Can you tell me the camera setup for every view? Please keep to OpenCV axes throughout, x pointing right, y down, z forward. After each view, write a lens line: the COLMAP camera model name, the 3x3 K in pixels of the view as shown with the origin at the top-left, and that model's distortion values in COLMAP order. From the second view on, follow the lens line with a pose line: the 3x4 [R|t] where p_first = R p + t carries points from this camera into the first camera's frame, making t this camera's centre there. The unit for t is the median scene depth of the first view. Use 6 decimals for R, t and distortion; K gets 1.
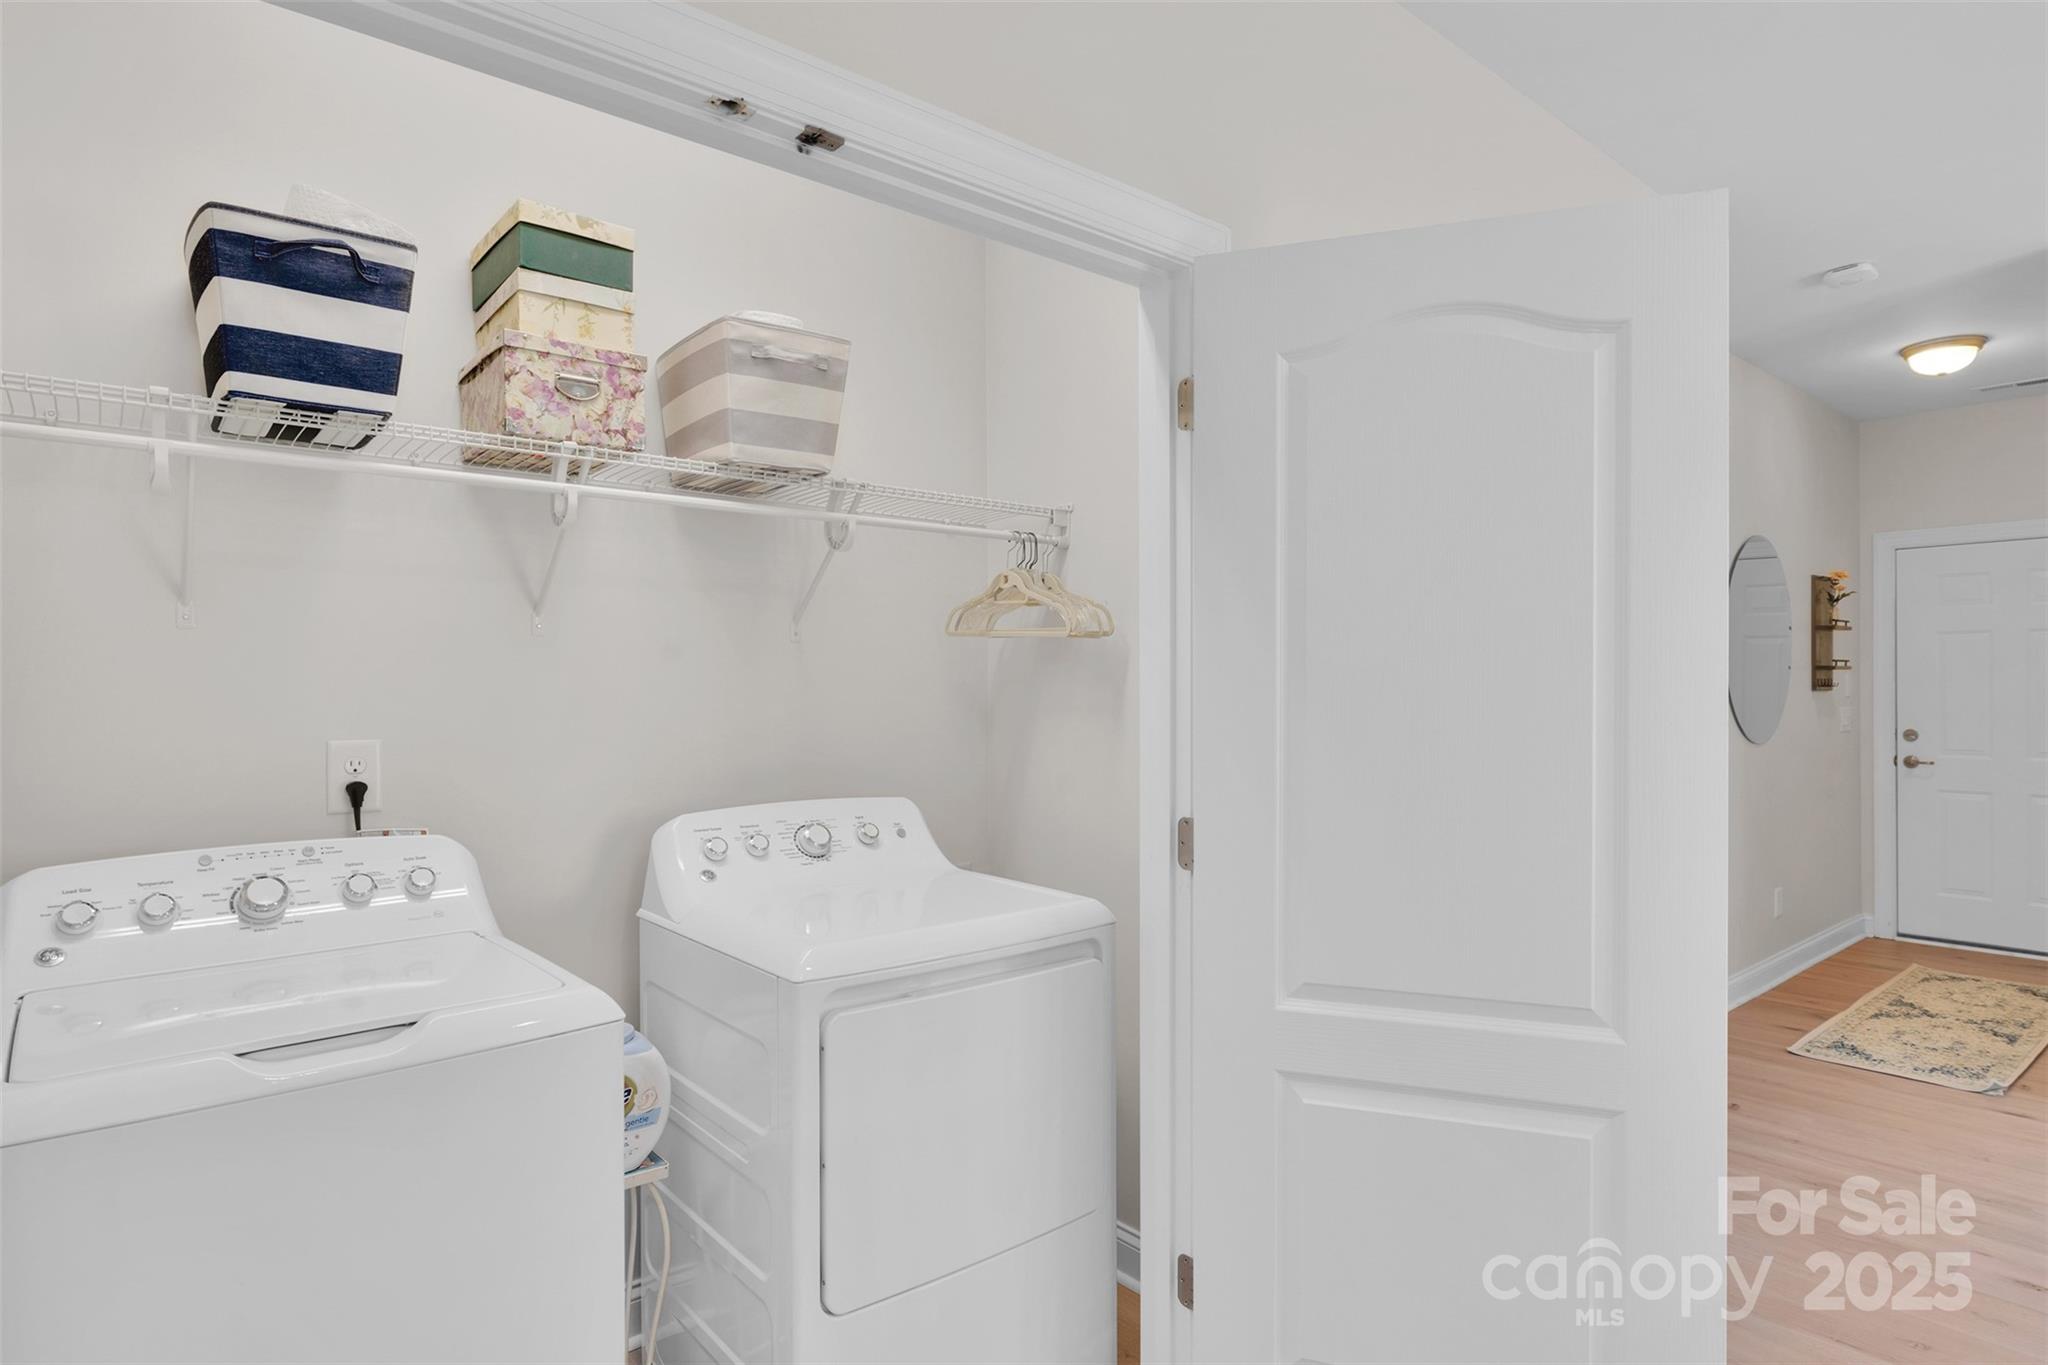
lens RADIAL K [[1096.8, 0, 1022.2], [0, 1096.8, 684.1], [0, 0, 1]] dist [0.002043, 0.000355]
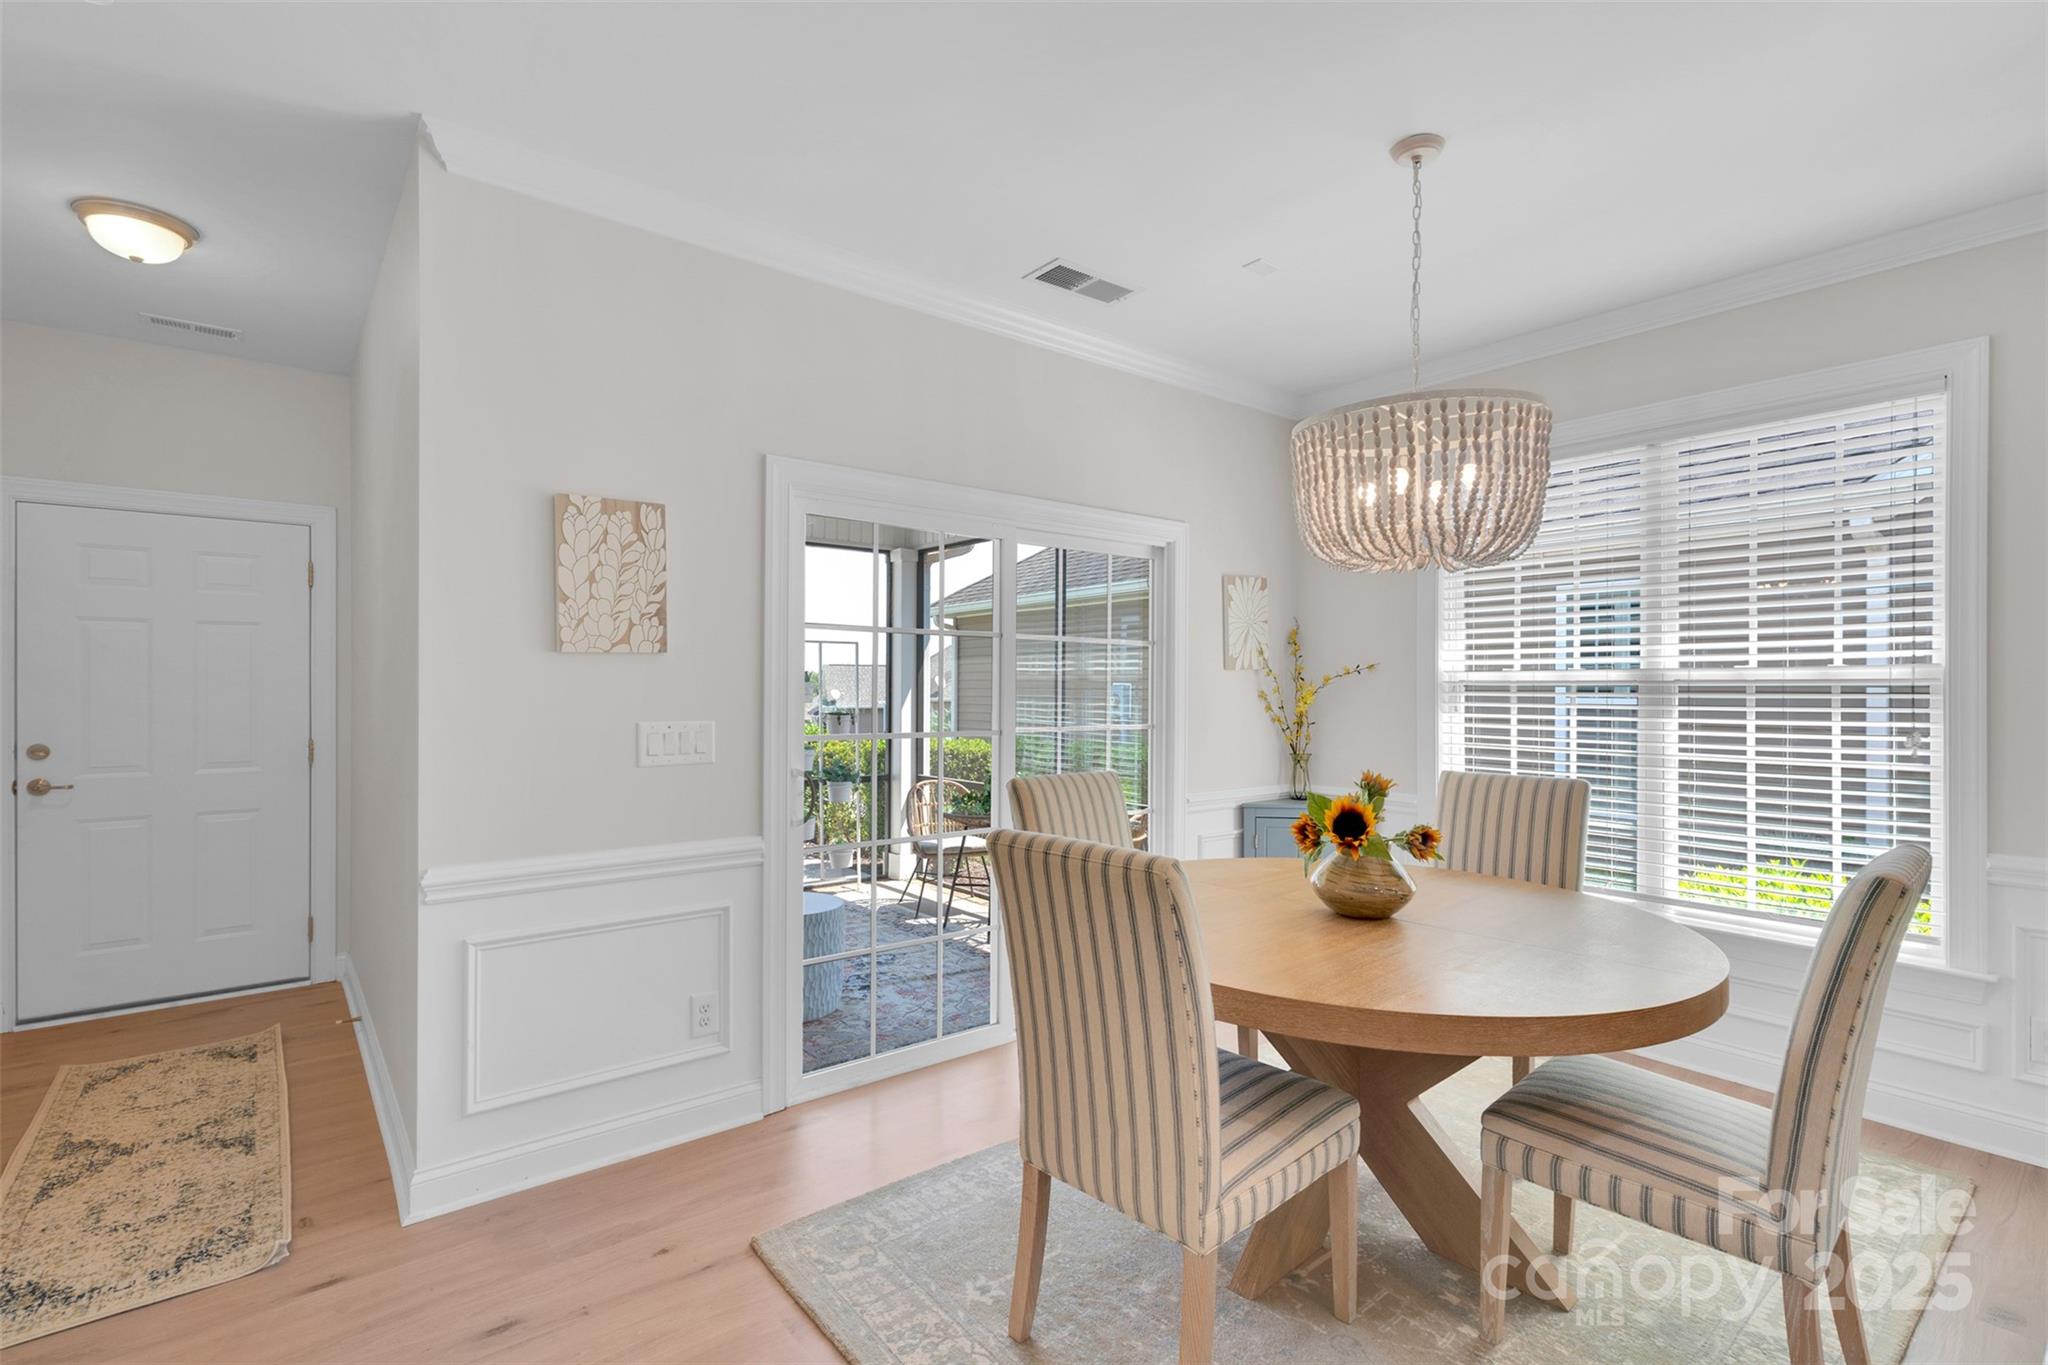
lens RADIAL K [[944.2, 0, 1022.6], [0, 944.2, 684.9], [0, 0, 1]] dist [-0.000305, -0.000412]
pose [[0.017672, 0.001202, 0.999843, 0.229797], [-0.001494, 0.999998, -0.001176, 0.000361], [-0.999843, -0.001473, 0.017674, 0.413897]]
